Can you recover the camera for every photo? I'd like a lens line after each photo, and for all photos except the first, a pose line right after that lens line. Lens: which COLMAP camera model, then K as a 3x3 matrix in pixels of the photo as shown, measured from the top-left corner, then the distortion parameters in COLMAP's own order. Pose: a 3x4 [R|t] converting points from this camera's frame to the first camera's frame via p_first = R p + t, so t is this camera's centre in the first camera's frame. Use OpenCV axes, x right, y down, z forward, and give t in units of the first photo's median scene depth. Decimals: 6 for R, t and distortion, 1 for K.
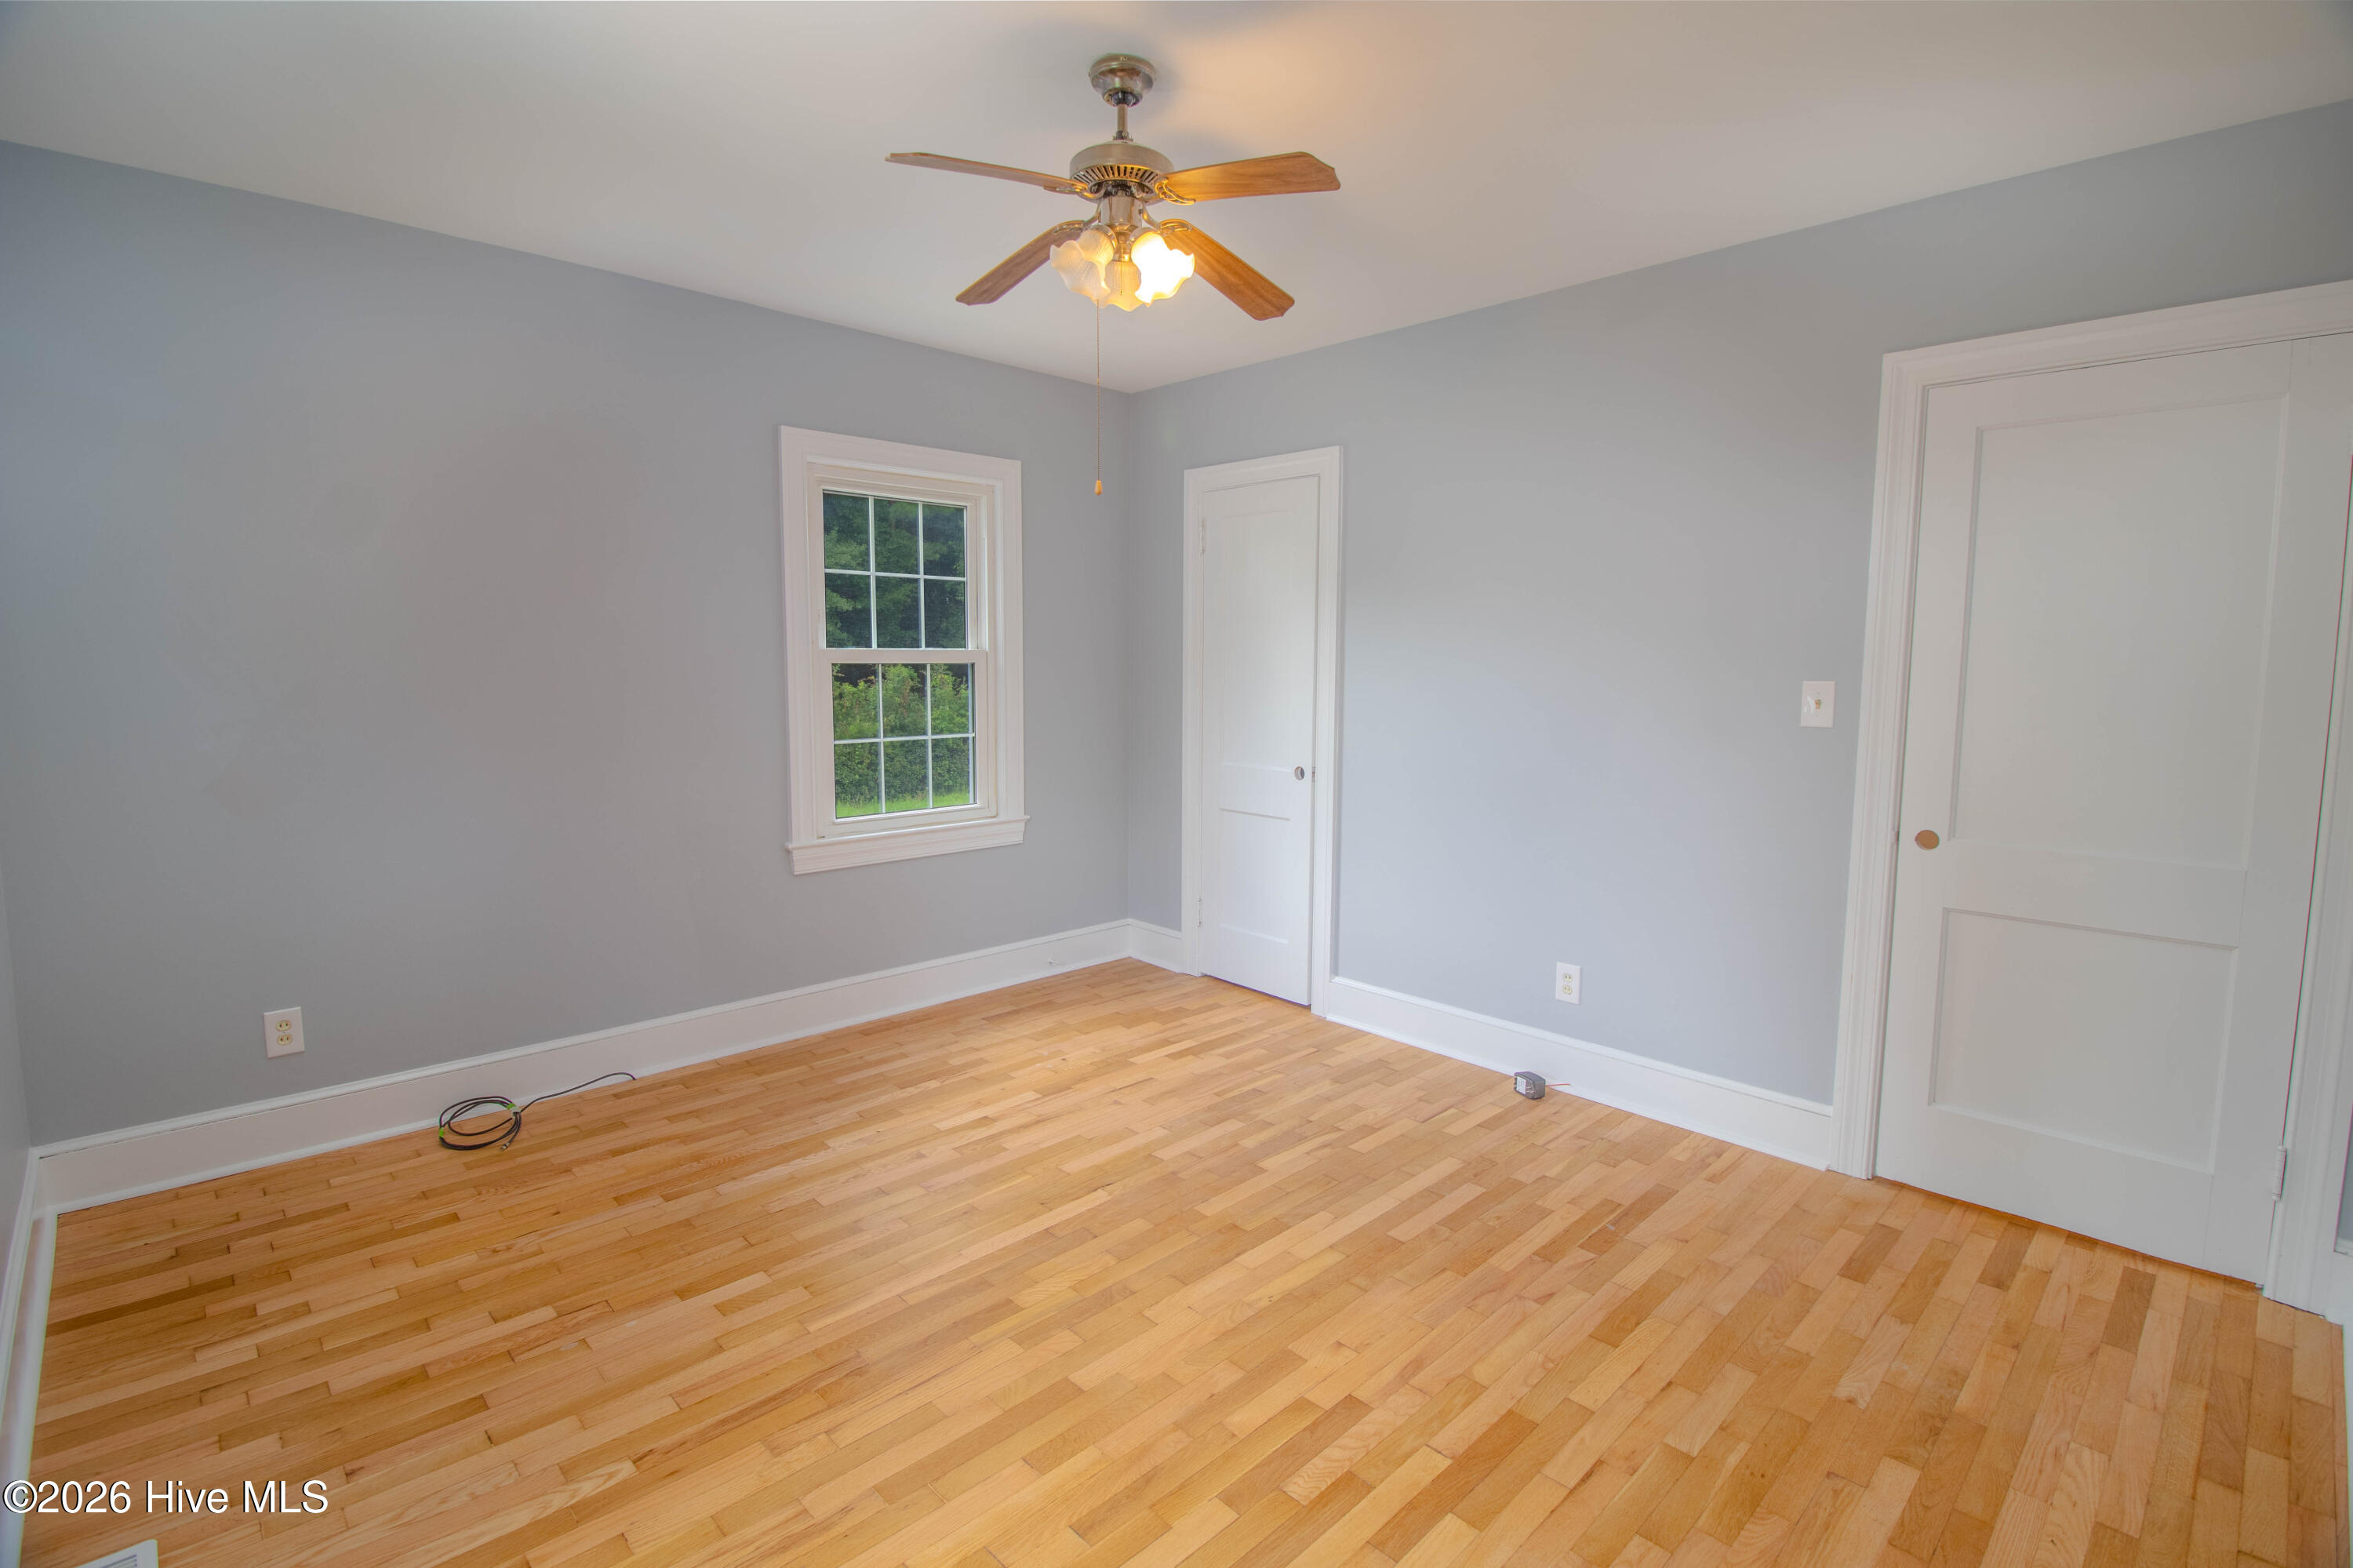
lens RADIAL K [[1102.8, 0, 1189.2], [0, 1102.8, 757.0], [0, 0, 1]] dist [0.004523, -0.015270]
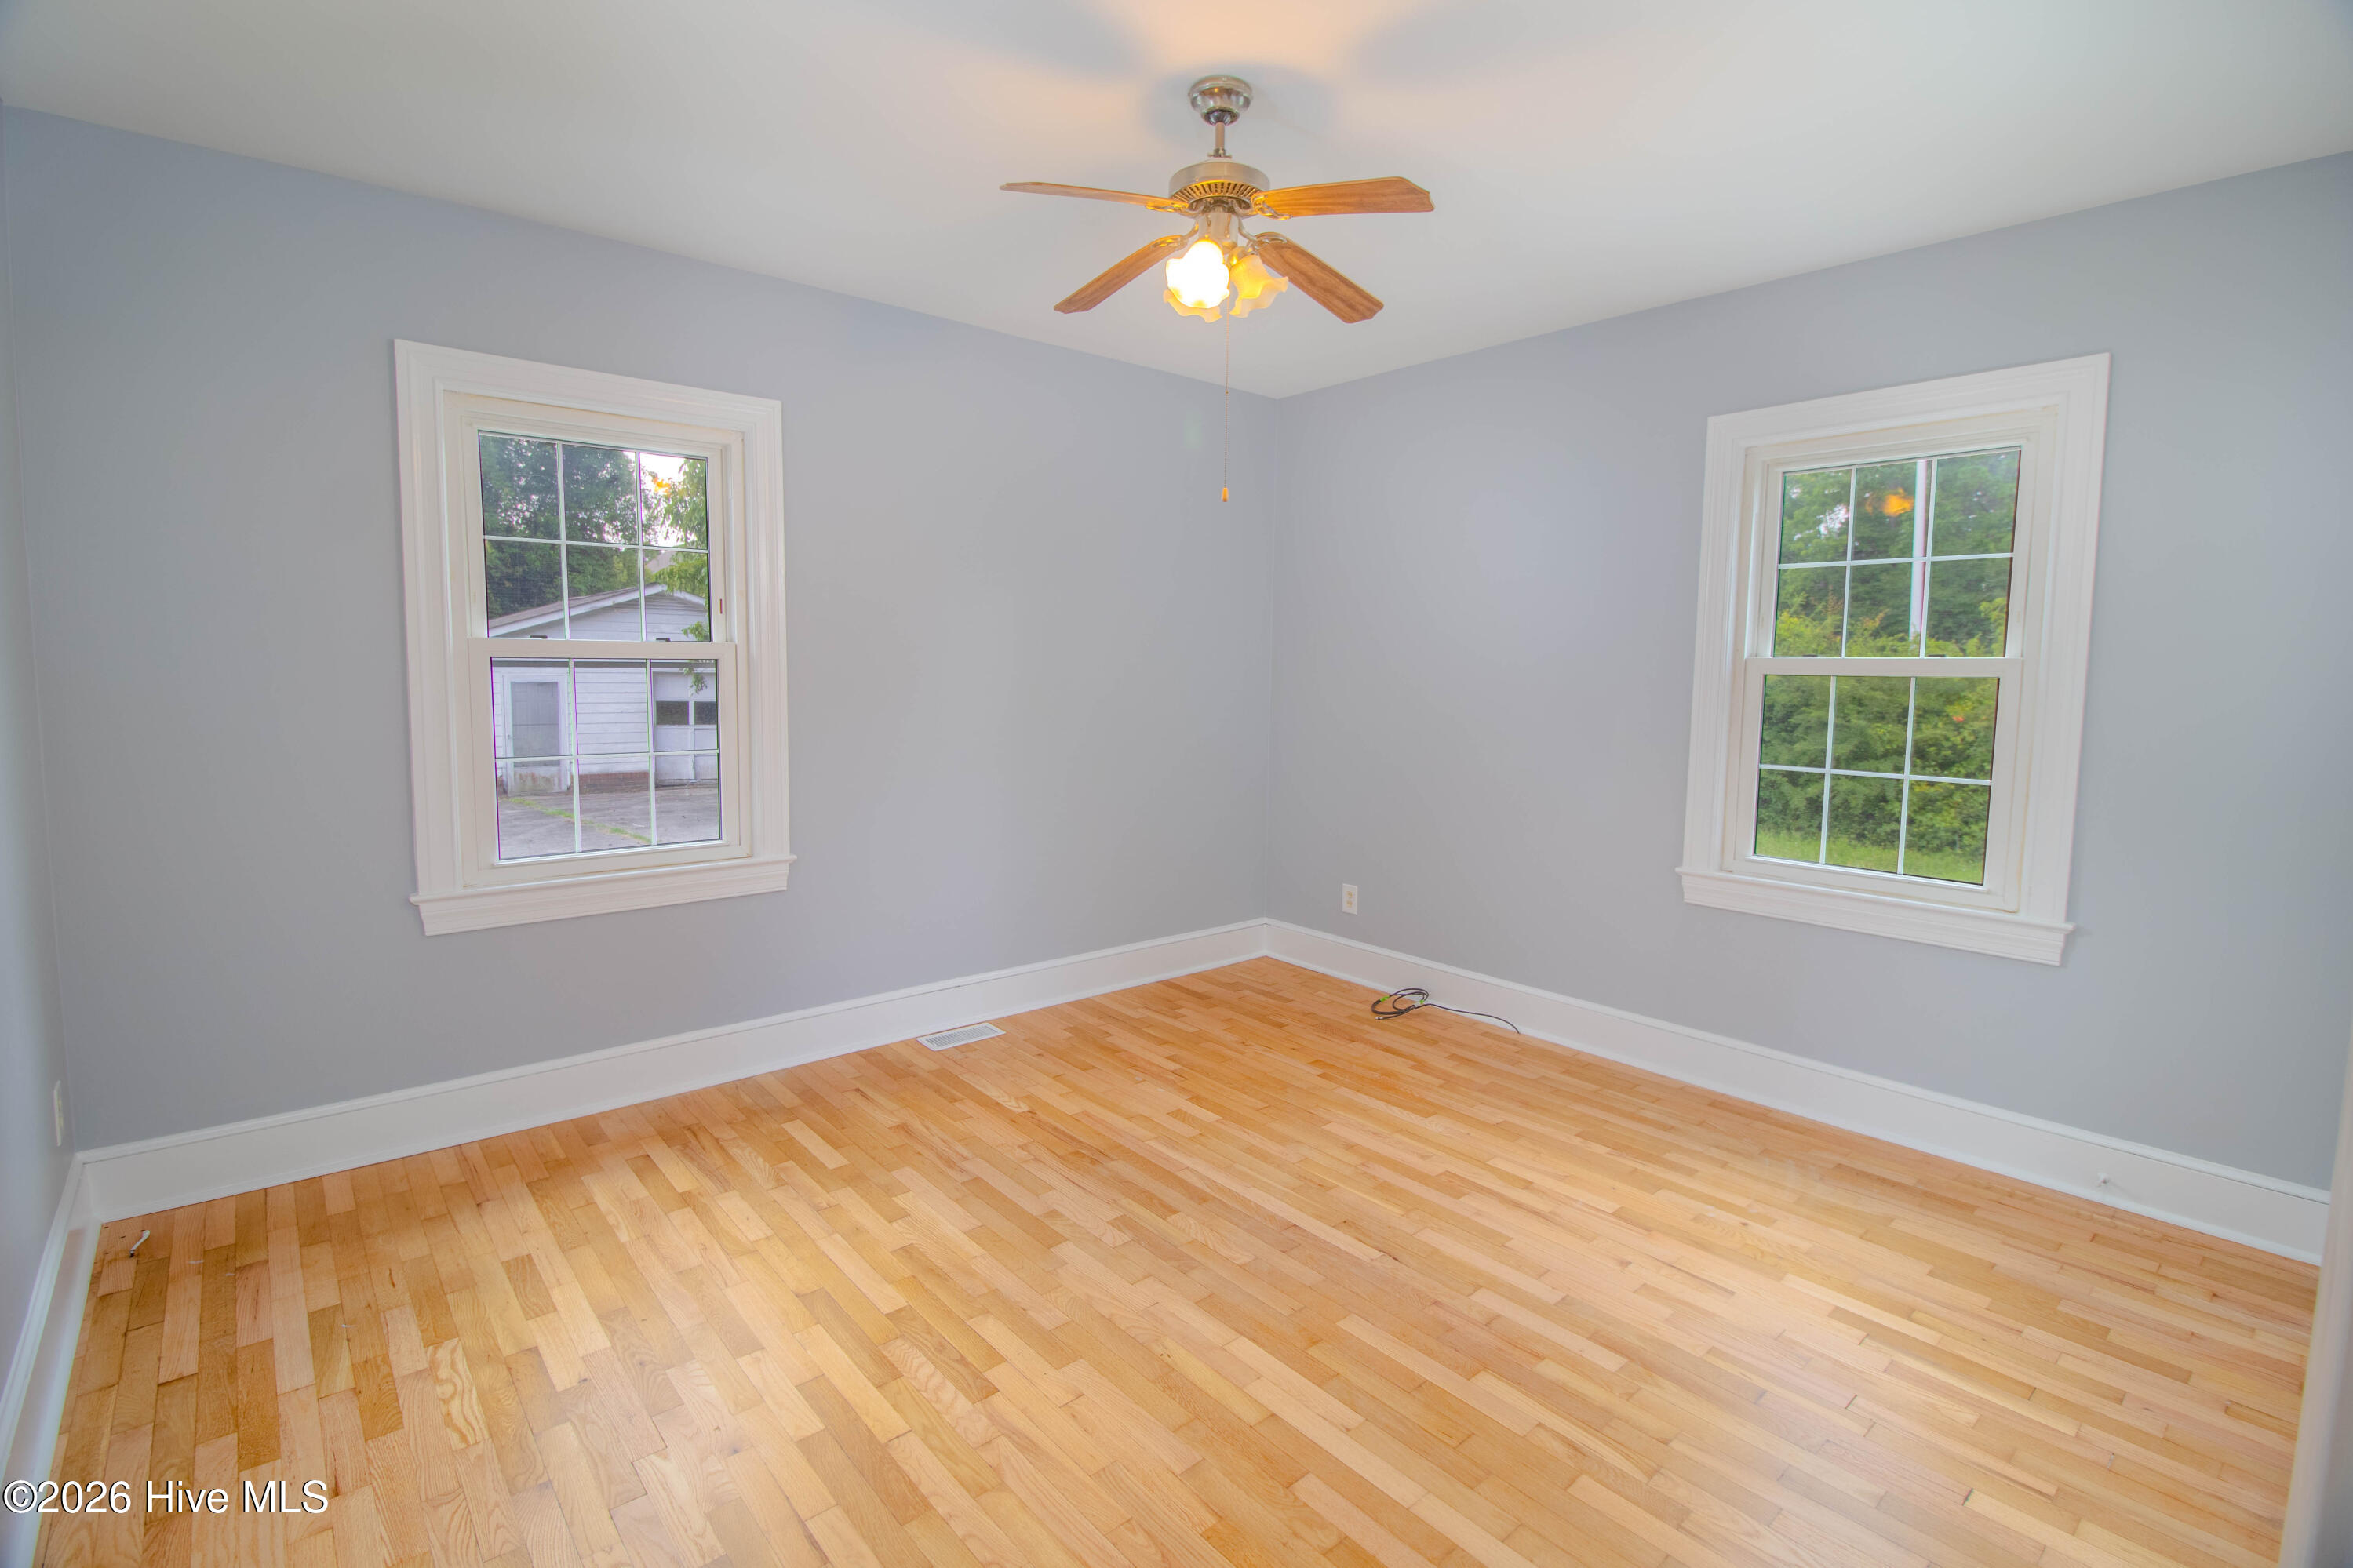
lens RADIAL K [[1102.6, 0, 1189.2], [0, 1102.6, 757.0], [0, 0, 1]] dist [0.004523, -0.015270]
pose [[-0.068749, 0.076348, -0.994708, 0.773951], [-0.102180, 0.991285, 0.083147, -0.065223], [0.992387, 0.107356, -0.060349, 0.836139]]
